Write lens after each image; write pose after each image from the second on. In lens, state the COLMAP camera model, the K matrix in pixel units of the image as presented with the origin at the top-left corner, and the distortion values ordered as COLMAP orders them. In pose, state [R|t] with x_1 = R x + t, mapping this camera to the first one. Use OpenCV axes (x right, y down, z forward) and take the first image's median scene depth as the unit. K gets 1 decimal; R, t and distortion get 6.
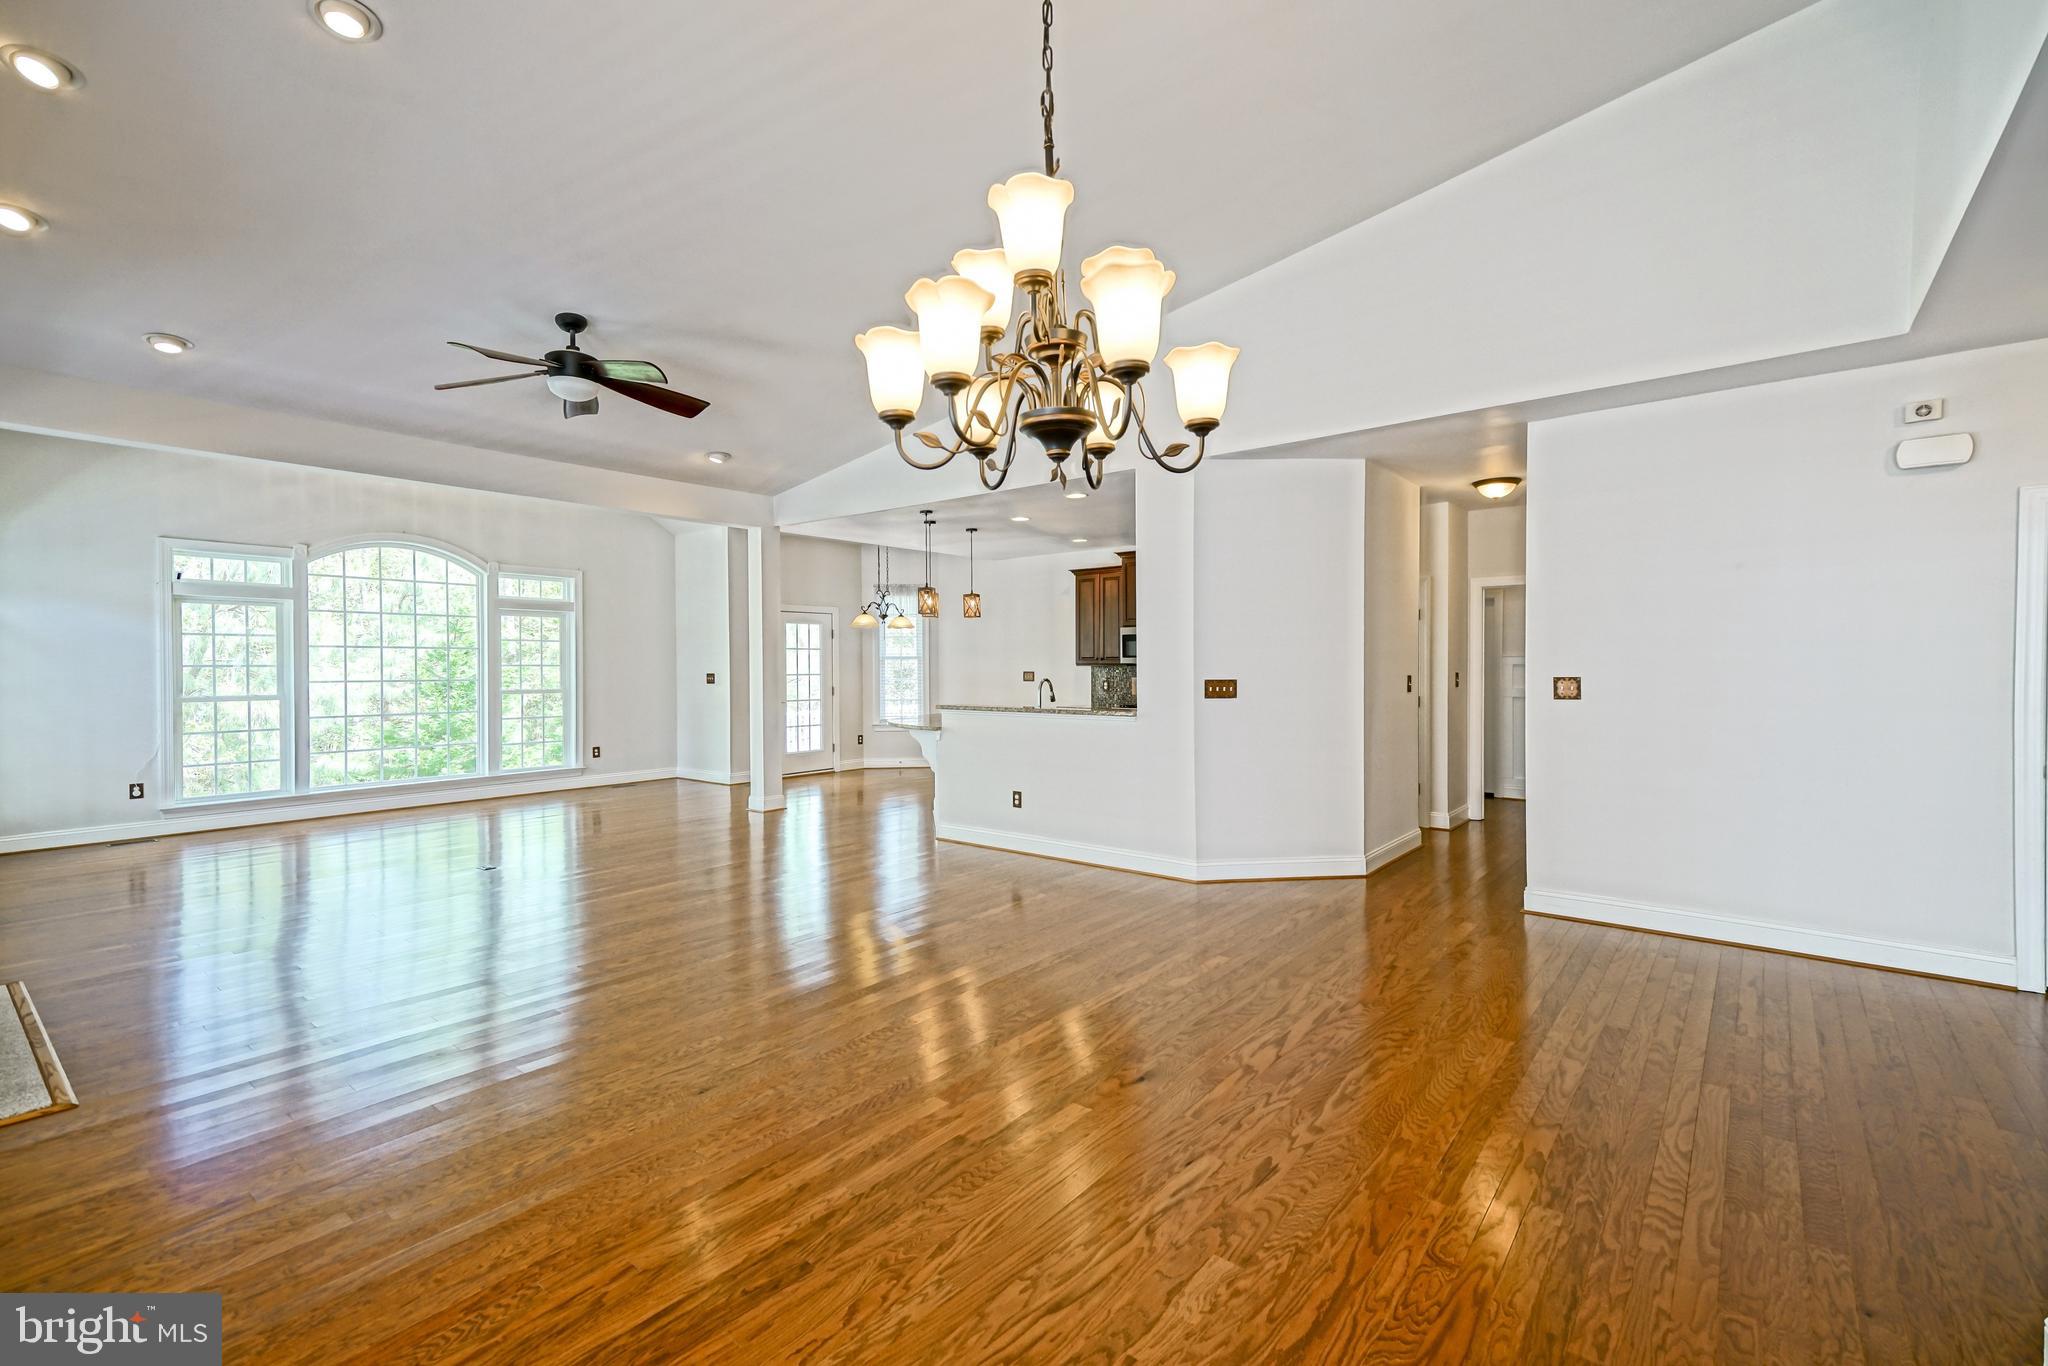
lens RADIAL K [[916.1, 0, 1019.3], [0, 916.1, 673.3], [0, 0, 1]] dist [0.038011, -0.000068]
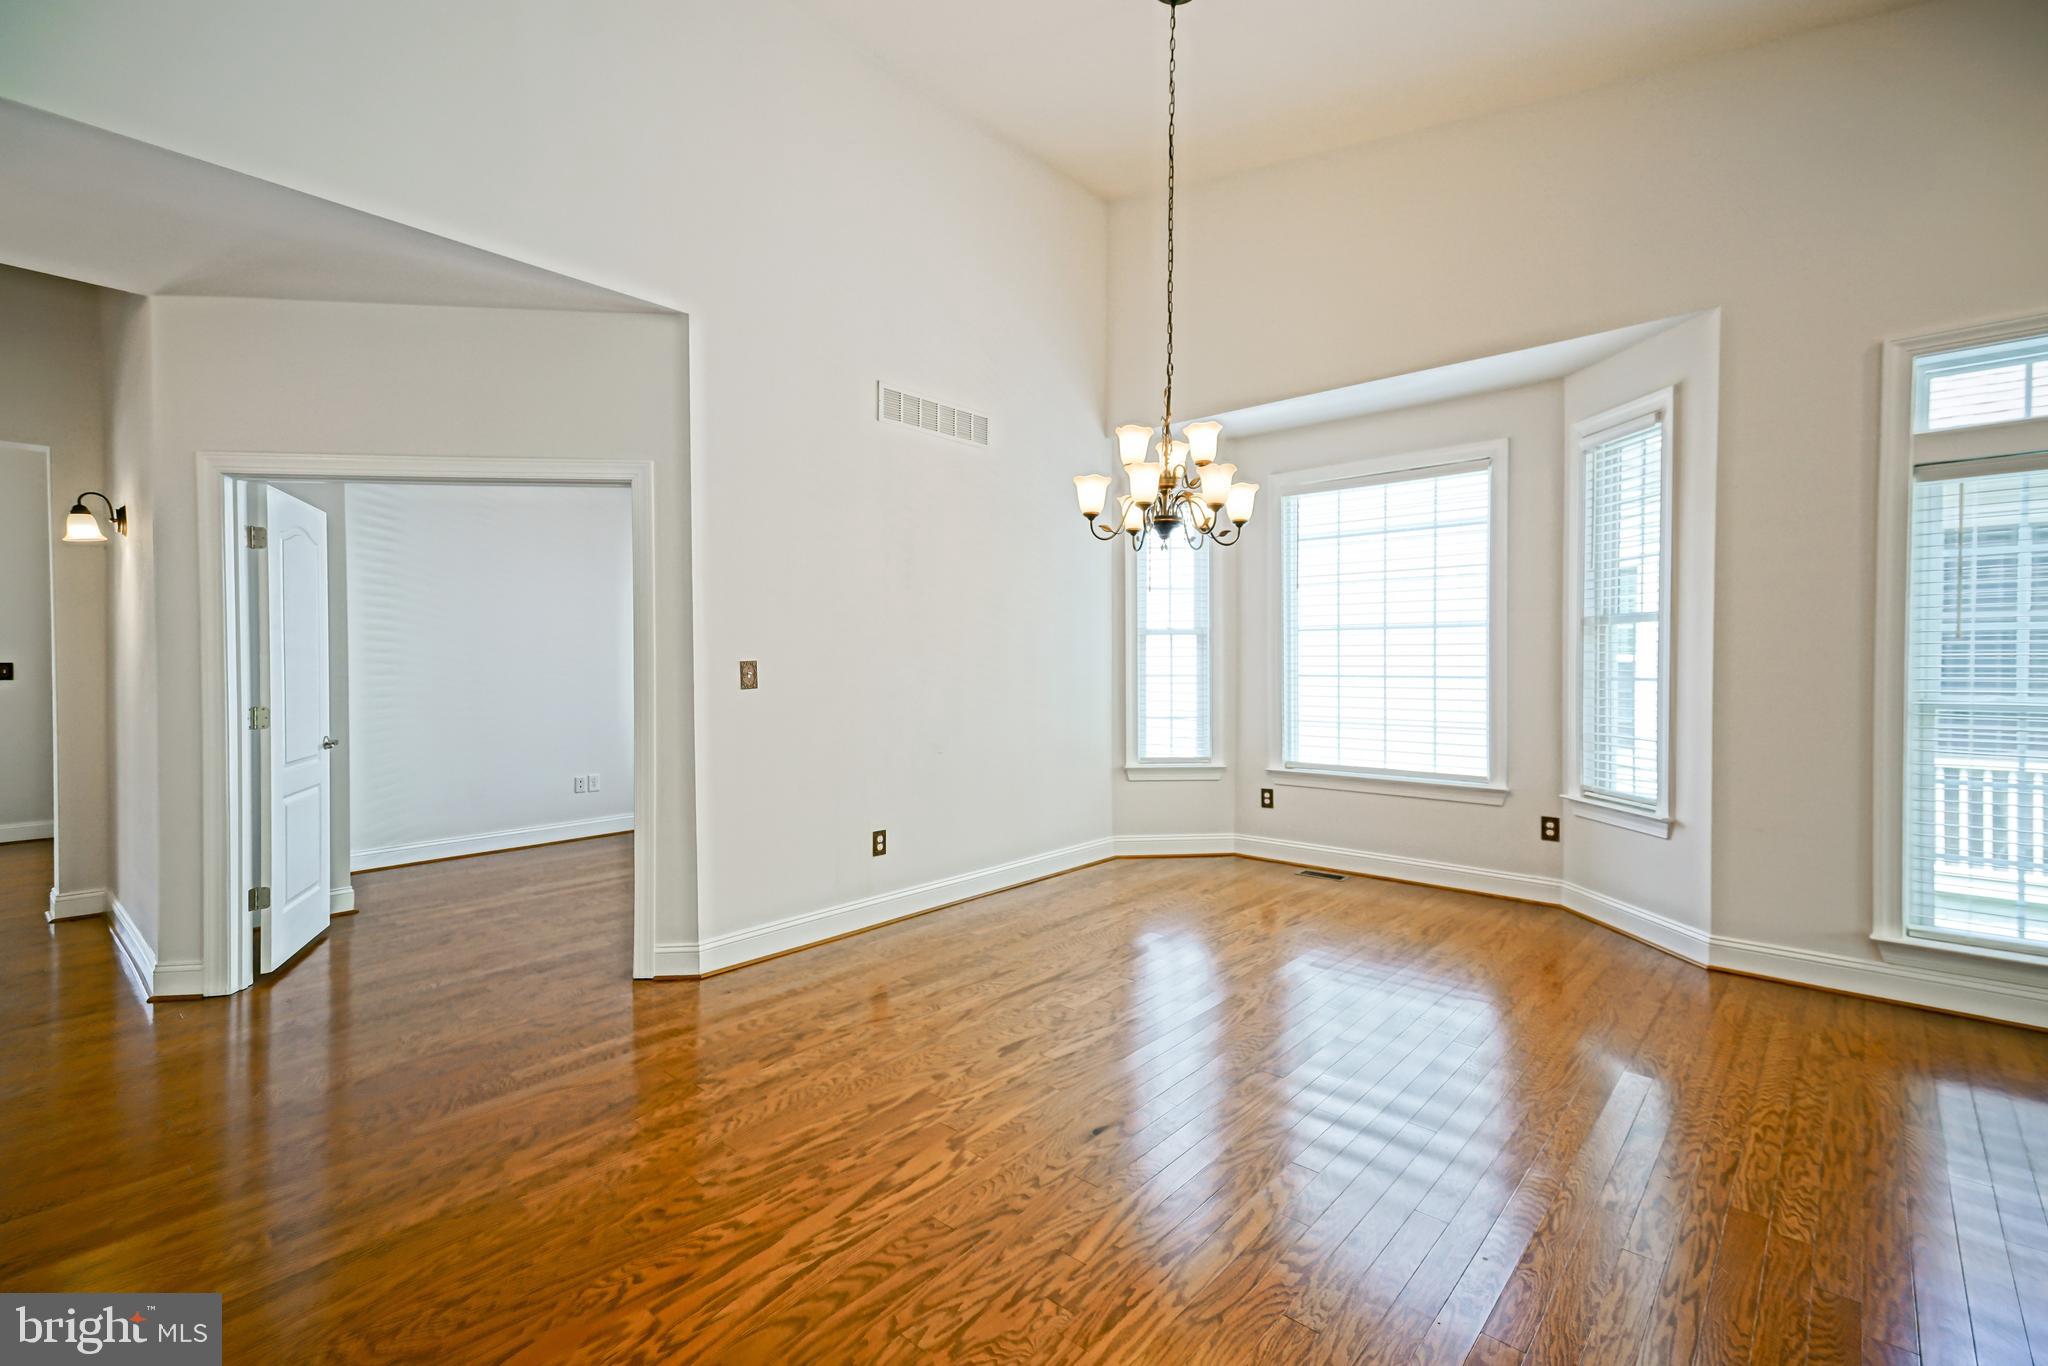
lens RADIAL K [[916.1, 0, 989.6], [0, 916.1, 674.6], [0, 0, 1]] dist [0.038011, -0.000068]
pose [[-0.996524, 0.005873, 0.083097, 0.061684], [0.008036, 0.999637, 0.025718, 0.003863], [-0.082916, 0.026297, -0.996210, 0.719135]]
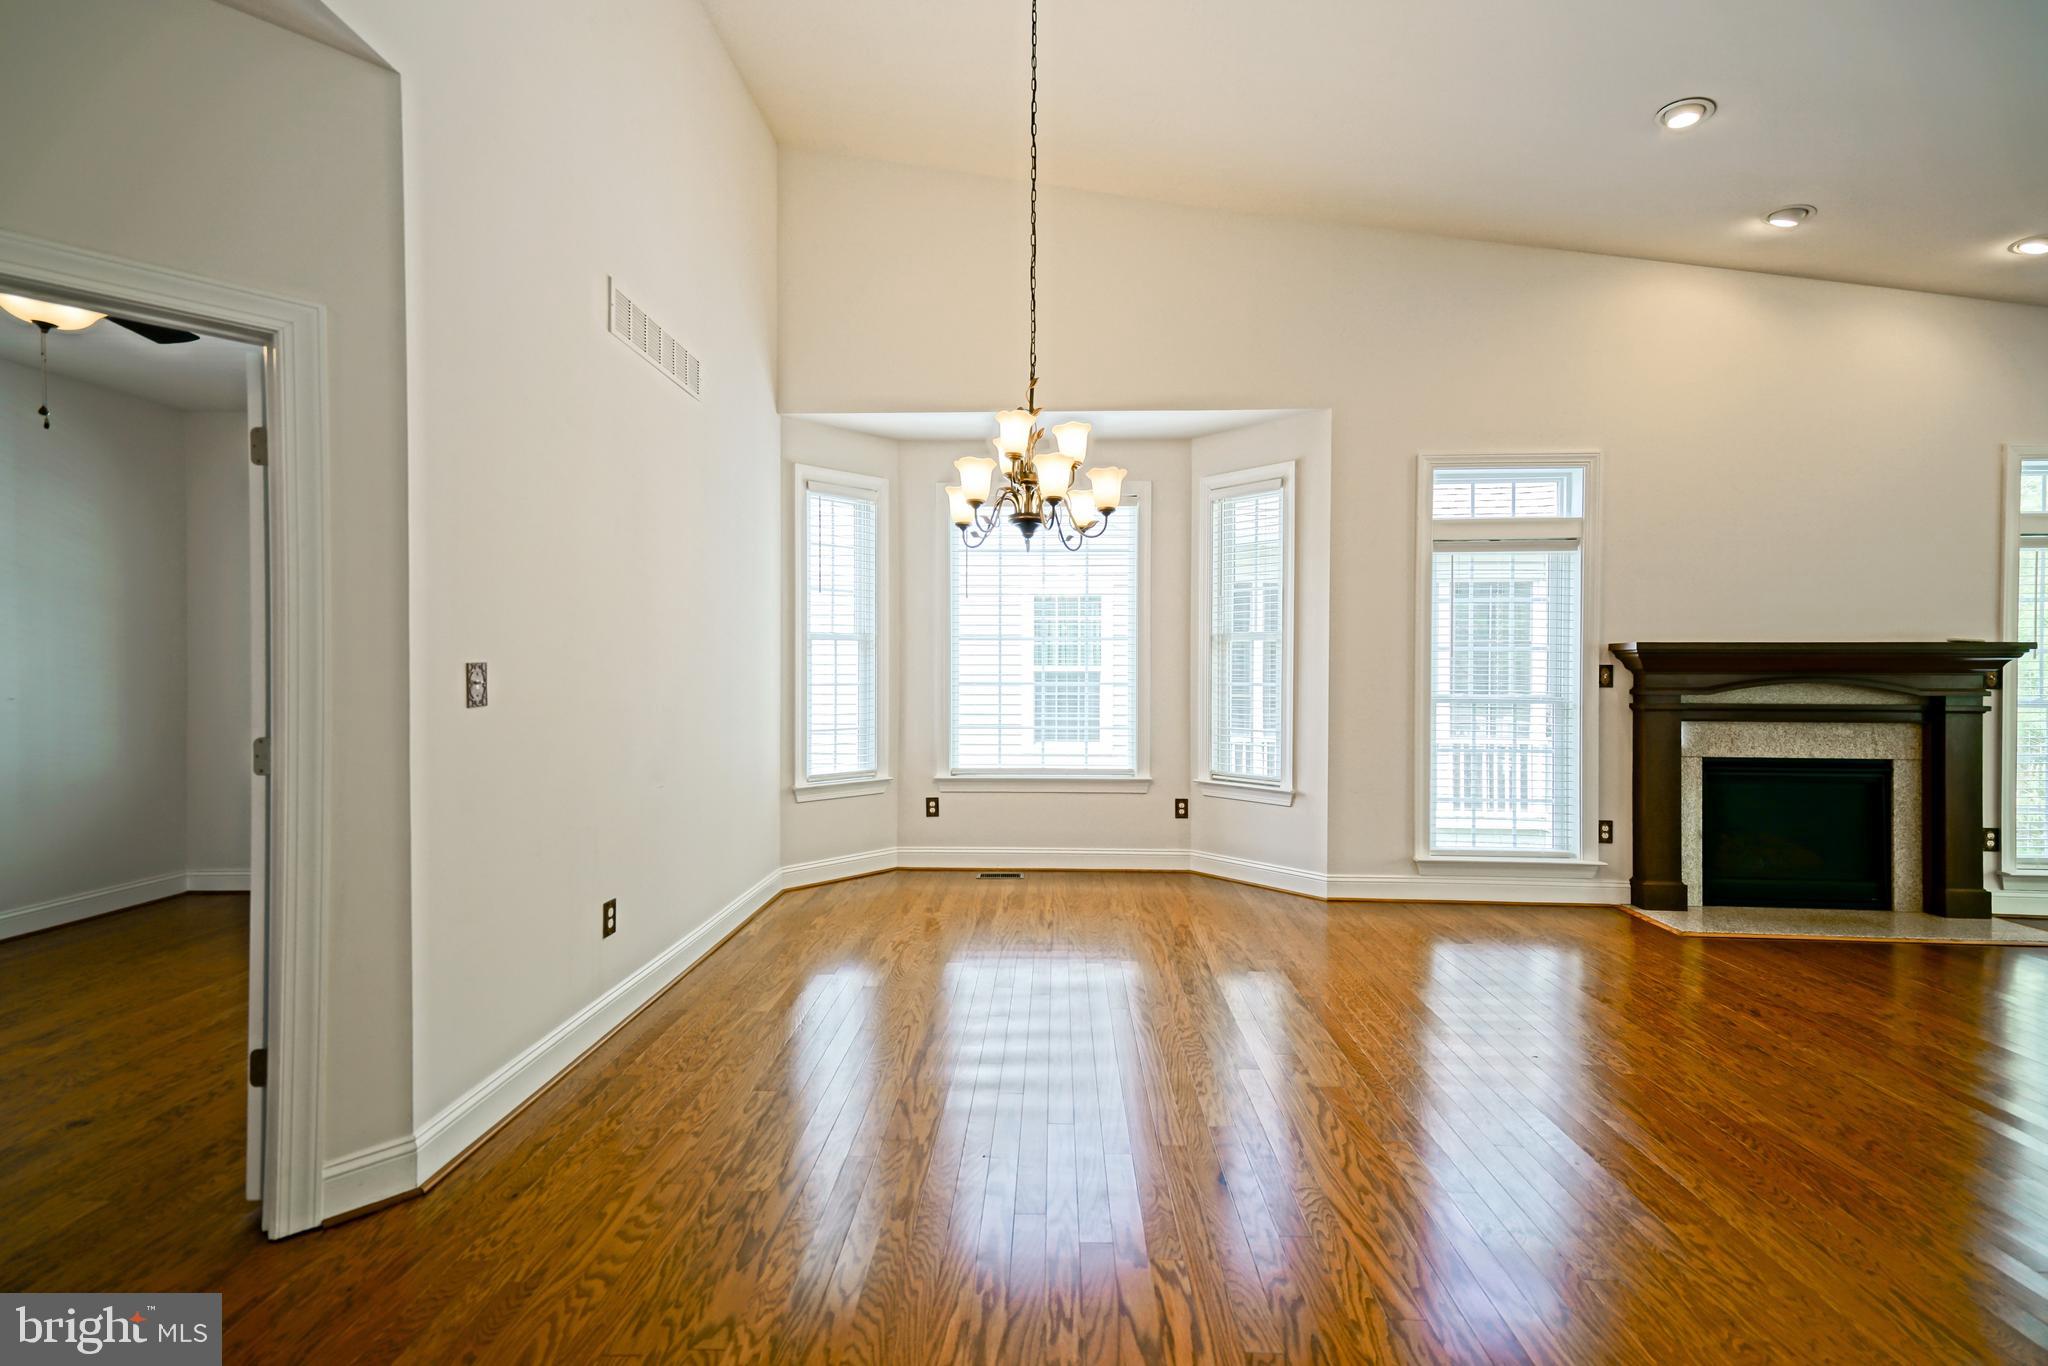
lens RADIAL K [[916.1, 0, 1021.8], [0, 916.1, 675.2], [0, 0, 1]] dist [0.038011, -0.000068]
pose [[-0.807587, 0.004788, -0.589730, 0.279525], [-0.006024, 0.999848, 0.016366, 0.006509], [0.589718, 0.016770, -0.807435, 0.595426]]
